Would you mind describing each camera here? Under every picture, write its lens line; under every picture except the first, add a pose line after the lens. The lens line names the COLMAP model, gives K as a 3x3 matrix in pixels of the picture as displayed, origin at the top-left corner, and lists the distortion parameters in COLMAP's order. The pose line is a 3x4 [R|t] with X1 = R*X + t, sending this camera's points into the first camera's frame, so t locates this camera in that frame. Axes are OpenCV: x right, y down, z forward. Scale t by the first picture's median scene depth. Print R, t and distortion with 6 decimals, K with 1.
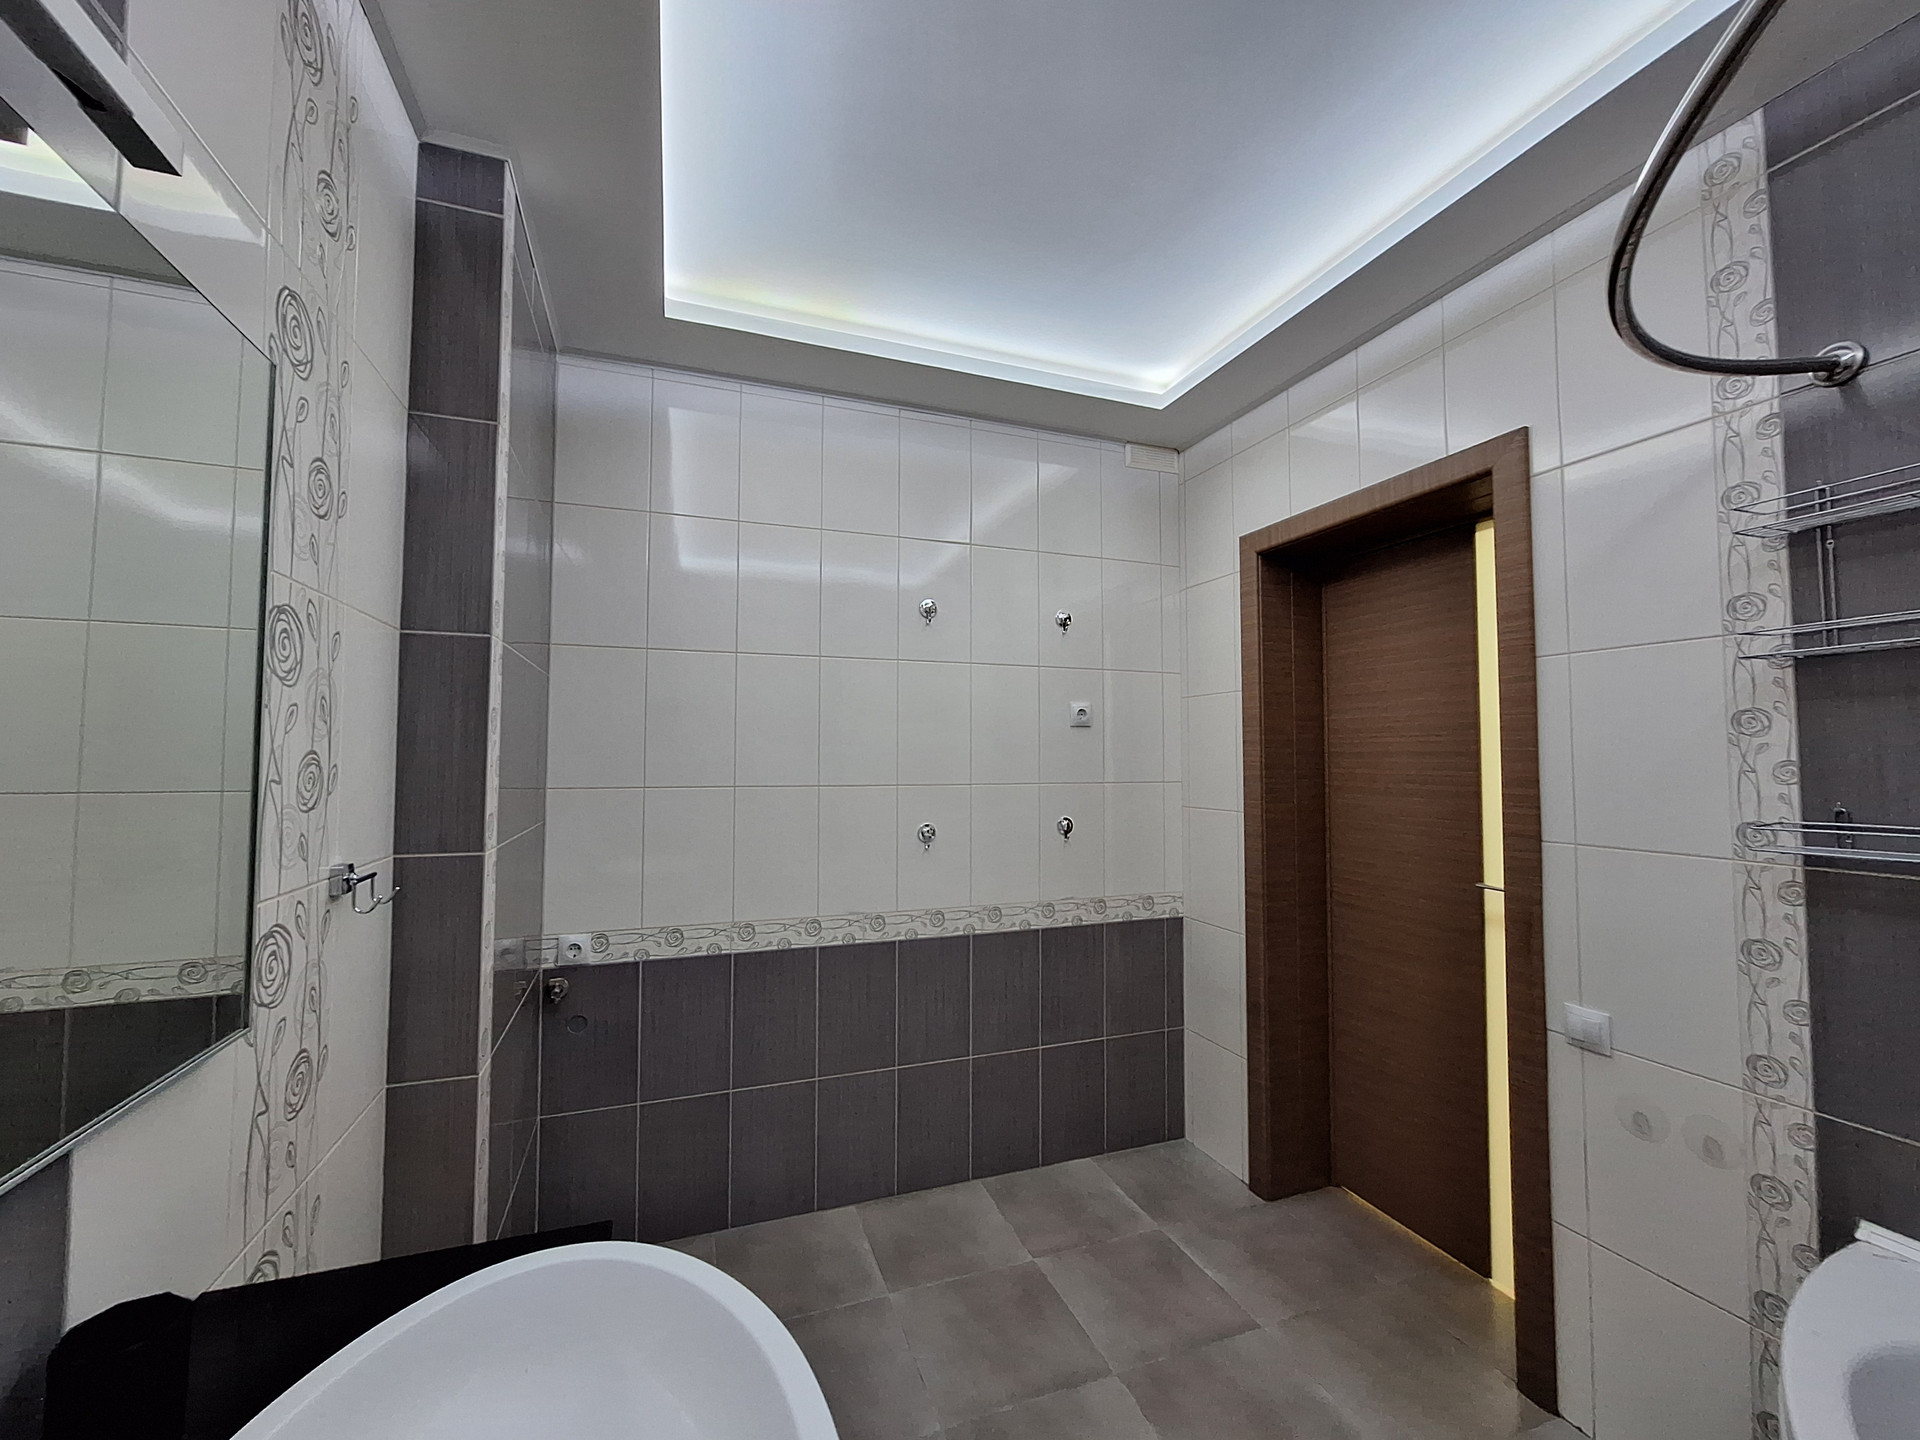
lens RADIAL K [[753.6, 0, 957.2], [0, 753.6, 725.1], [0, 0, 1]] dist [-0.008481, 0.001050]
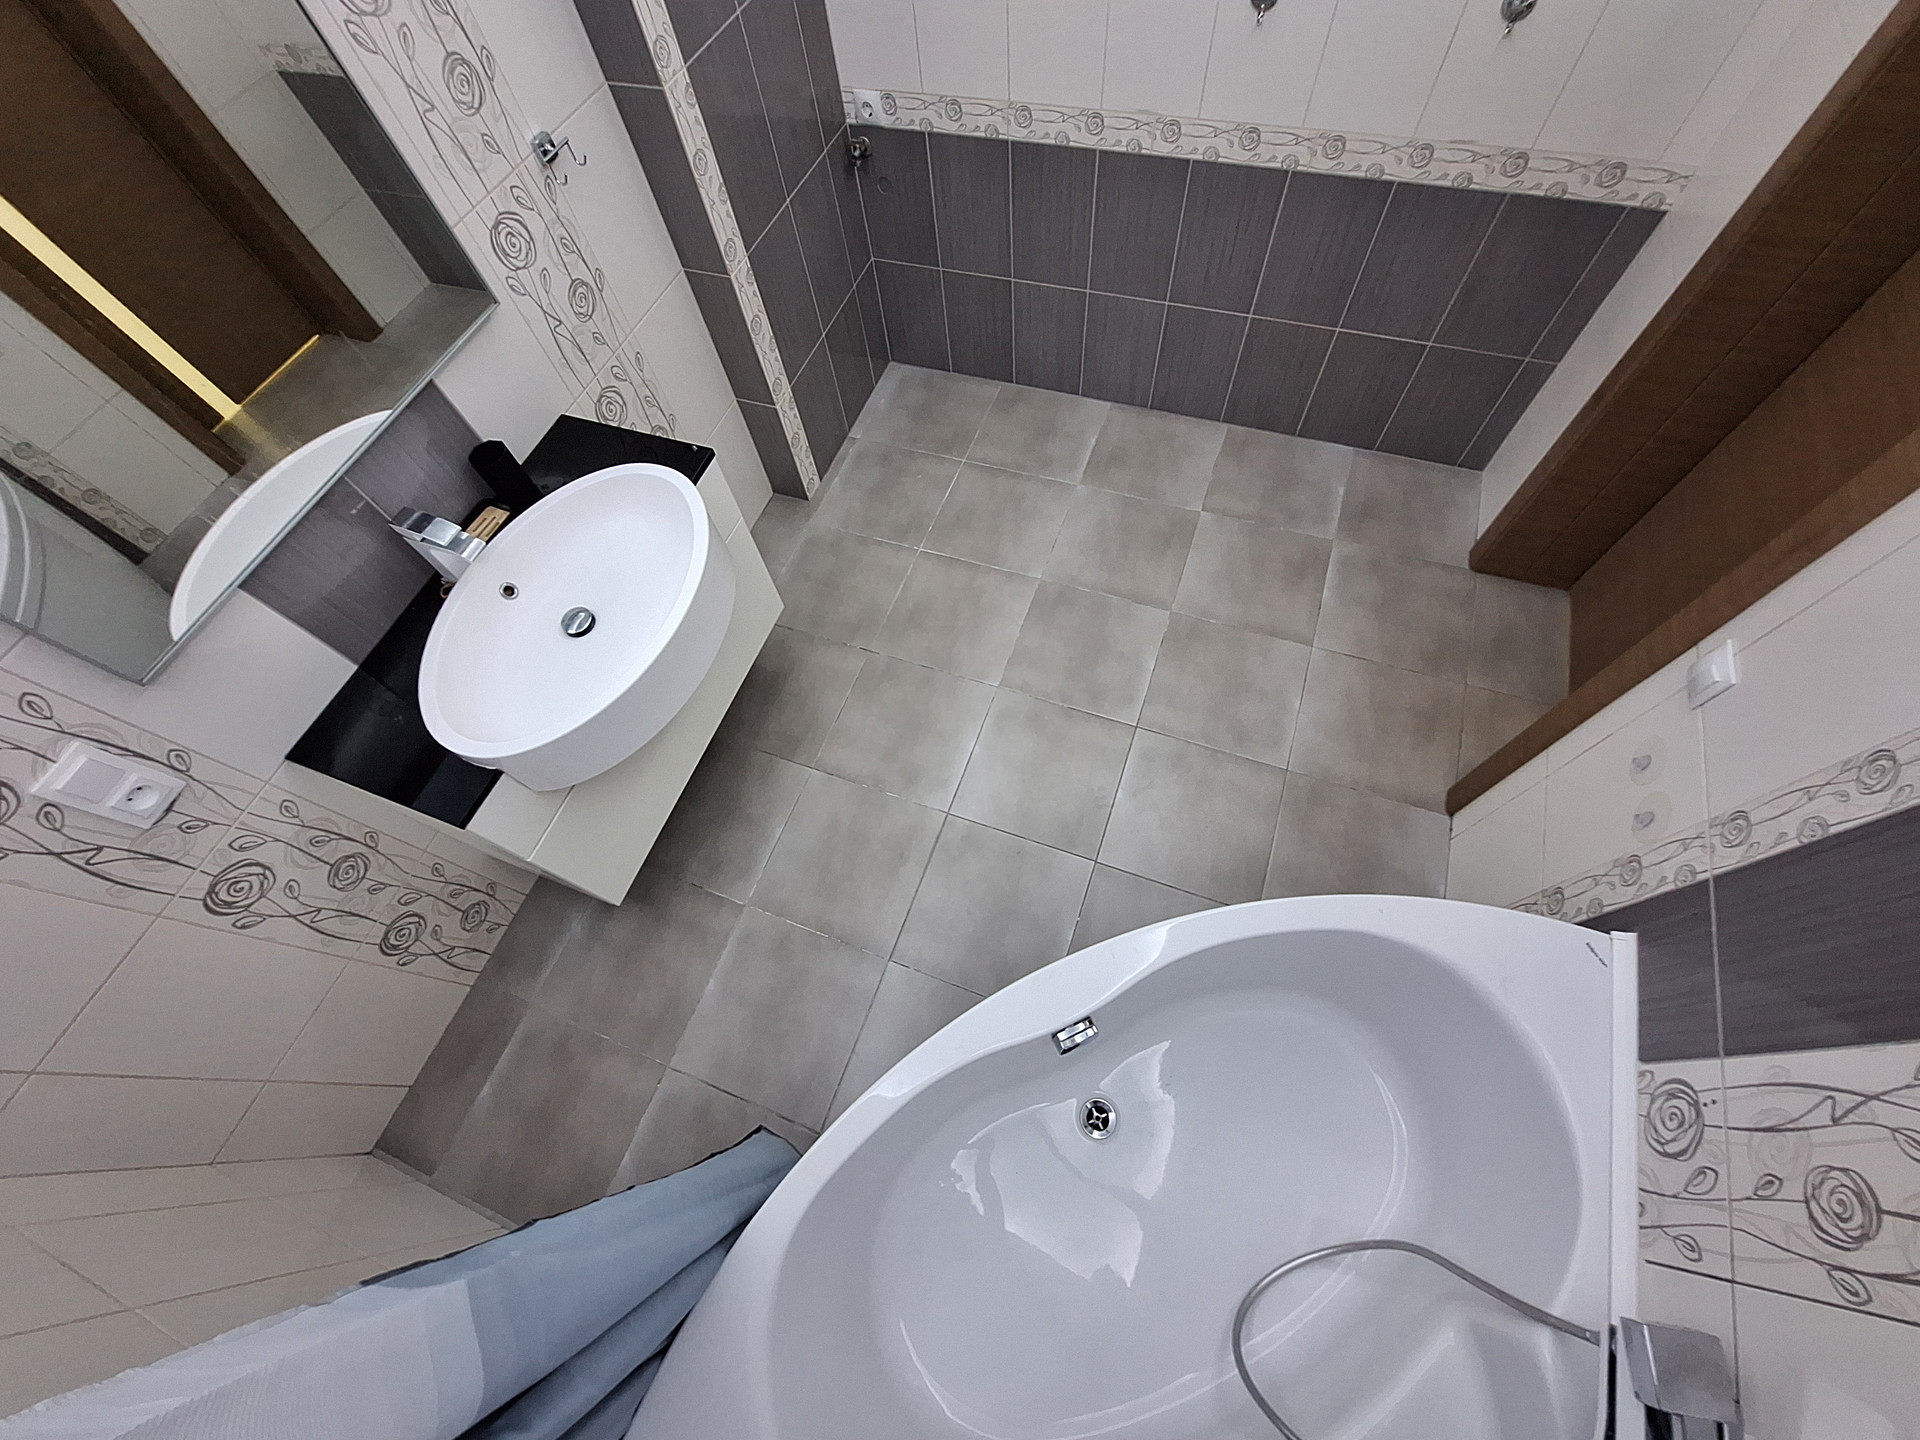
lens RADIAL K [[753.6, 0, 956.5], [0, 753.6, 720.9], [0, 0, 1]] dist [-0.008481, 0.001050]
pose [[0.756228, 0.547840, -0.357757, 0.398464], [0.112933, 0.429280, 0.896083, -0.240955], [0.644488, -0.718046, 0.262764, 0.194766]]
